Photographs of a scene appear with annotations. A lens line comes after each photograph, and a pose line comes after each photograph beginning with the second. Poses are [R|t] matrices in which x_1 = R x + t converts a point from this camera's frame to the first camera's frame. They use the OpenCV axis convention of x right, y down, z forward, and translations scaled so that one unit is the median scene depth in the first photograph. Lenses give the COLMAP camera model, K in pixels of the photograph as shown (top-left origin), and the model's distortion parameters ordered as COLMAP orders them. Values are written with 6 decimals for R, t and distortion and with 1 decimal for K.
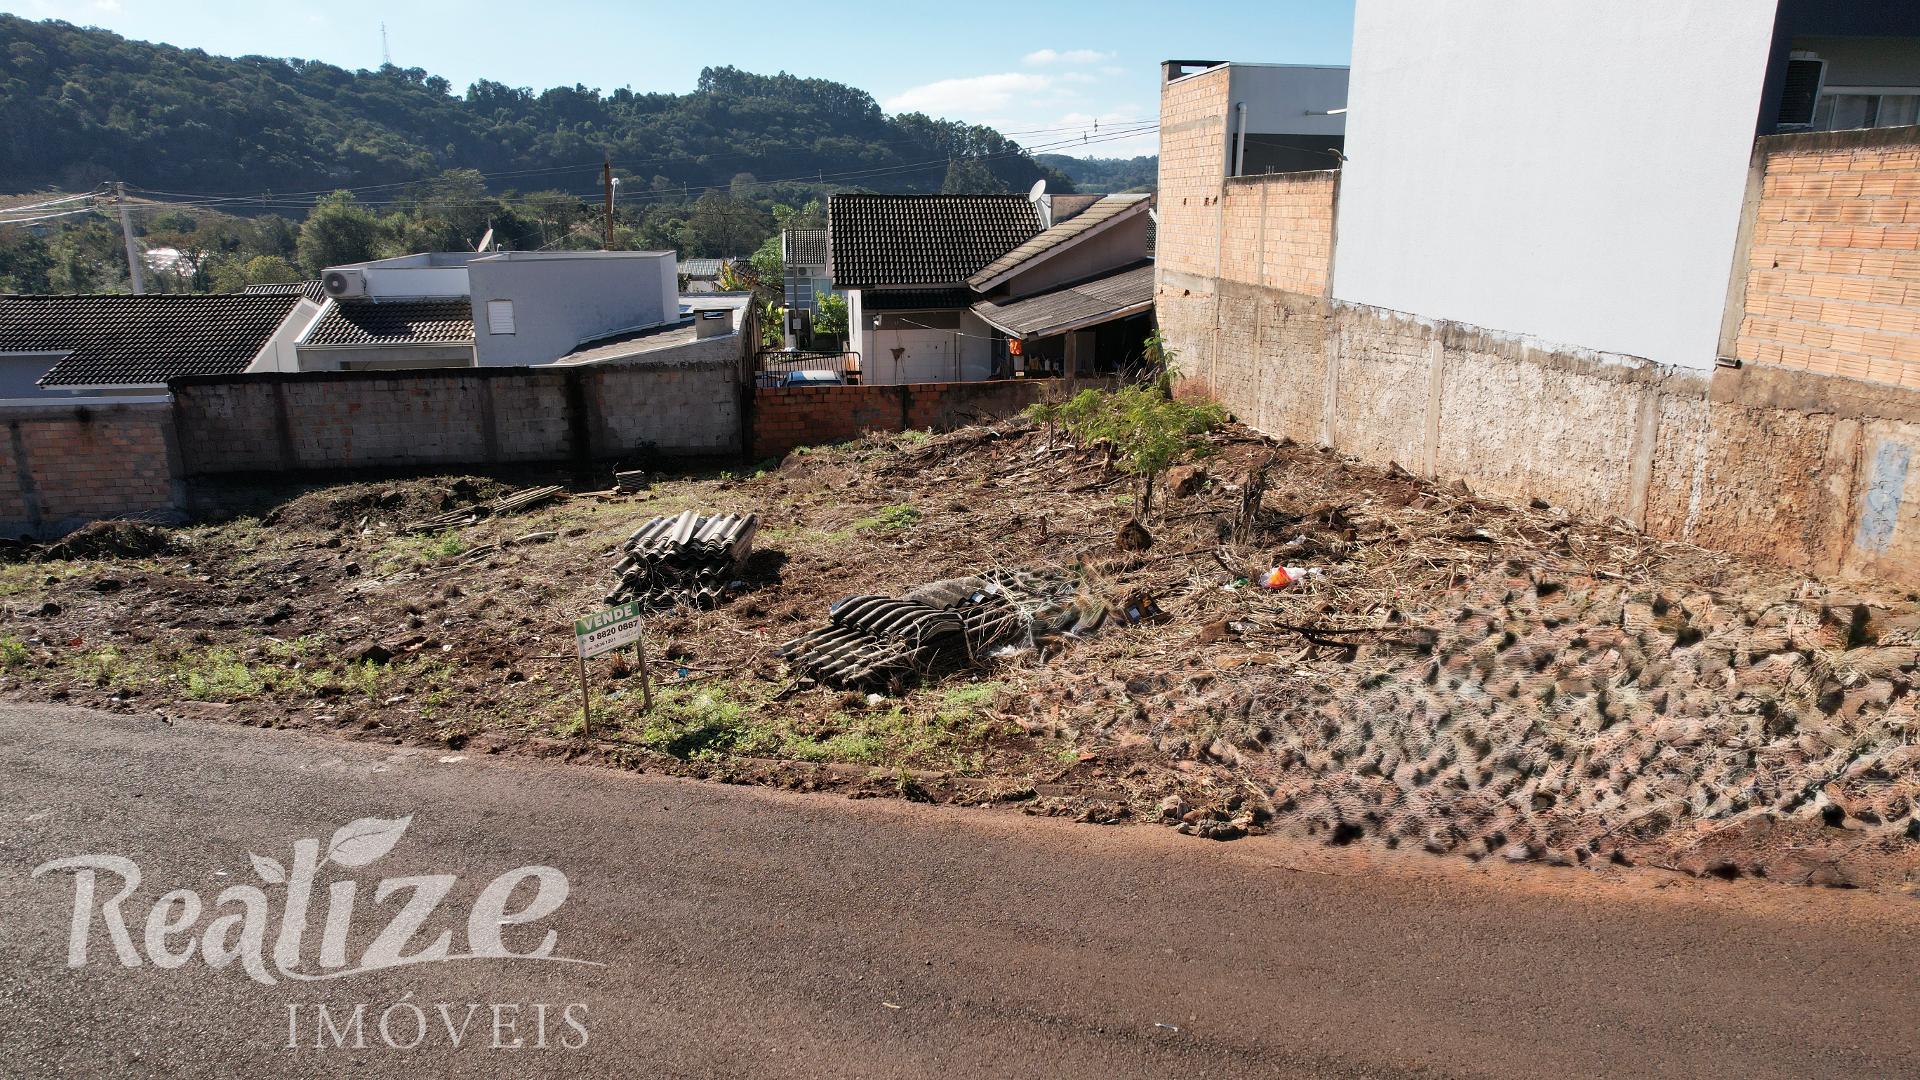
lens RADIAL K [[1191.1, 0, 972.3], [0, 1191.1, 550.9], [0, 0, 1]] dist [-0.064763, 0.044662]
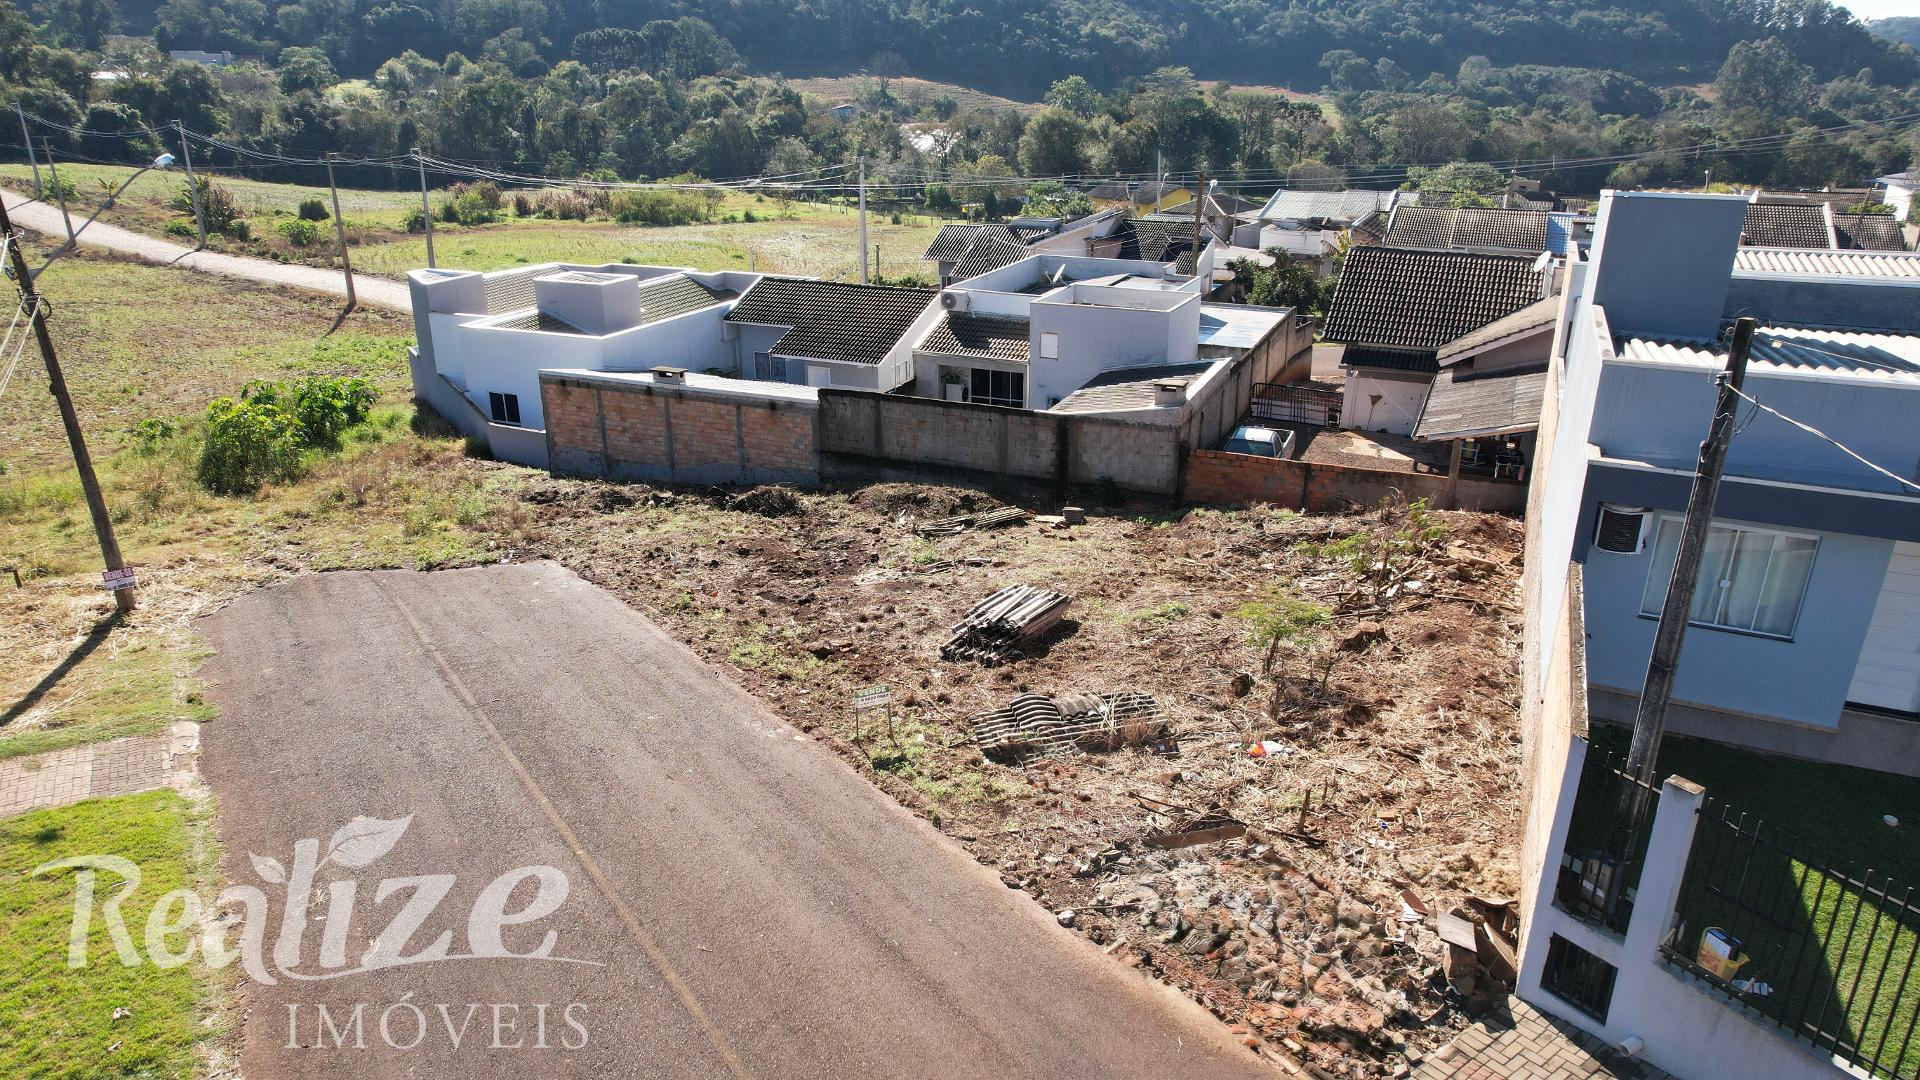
lens RADIAL K [[1191.1, 0, 1004.3], [0, 1191.1, 571.6], [0, 0, 1]] dist [-0.064763, 0.044662]
pose [[0.858294, 0.205411, -0.470254, 0.300854], [-0.153656, 0.977218, 0.146409, -0.177972], [0.489614, -0.053405, 0.870302, -0.249654]]
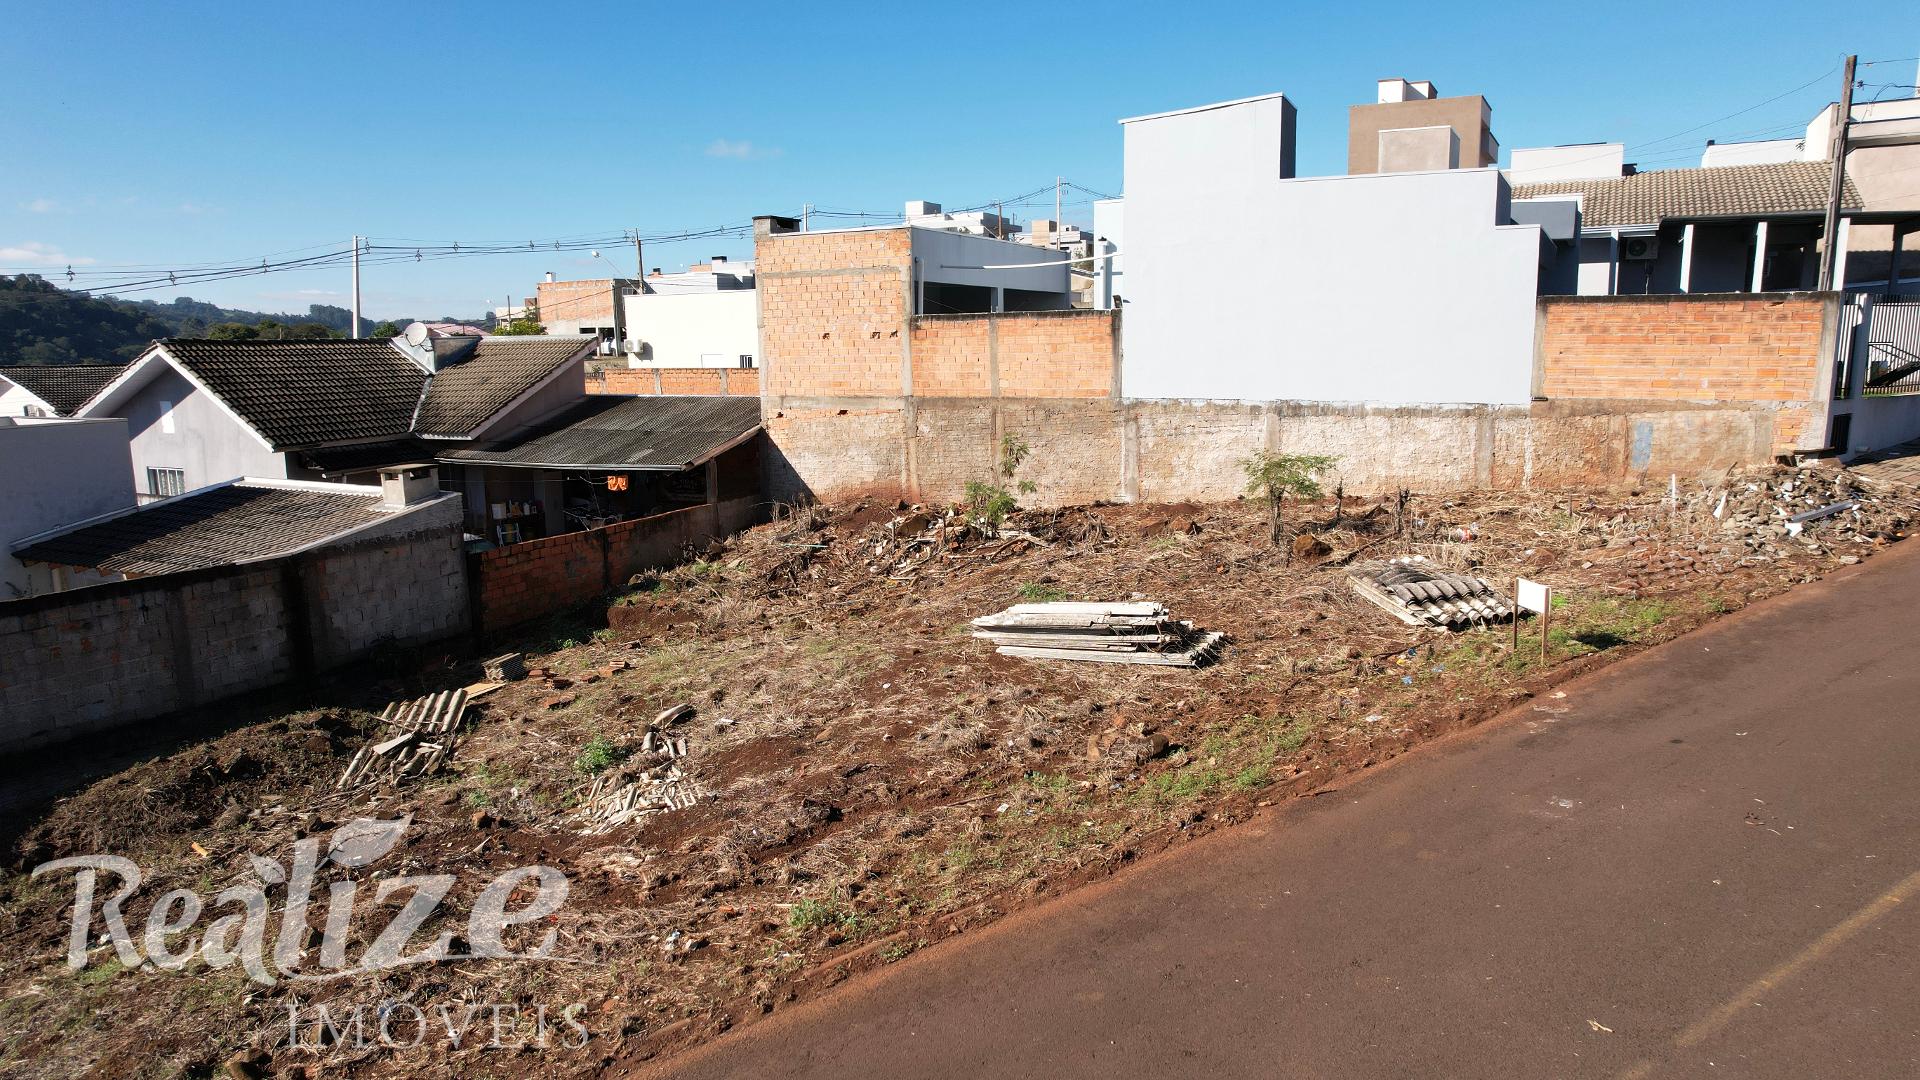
lens RADIAL K [[1191.1, 0, 946.4], [0, 1191.1, 533.1], [0, 0, 1]] dist [-0.064763, 0.044662]
pose [[0.598373, -0.134880, 0.789783, -0.707596], [0.238631, 0.970995, -0.014969, -0.061766], [-0.764856, 0.197423, 0.613204, 0.231297]]
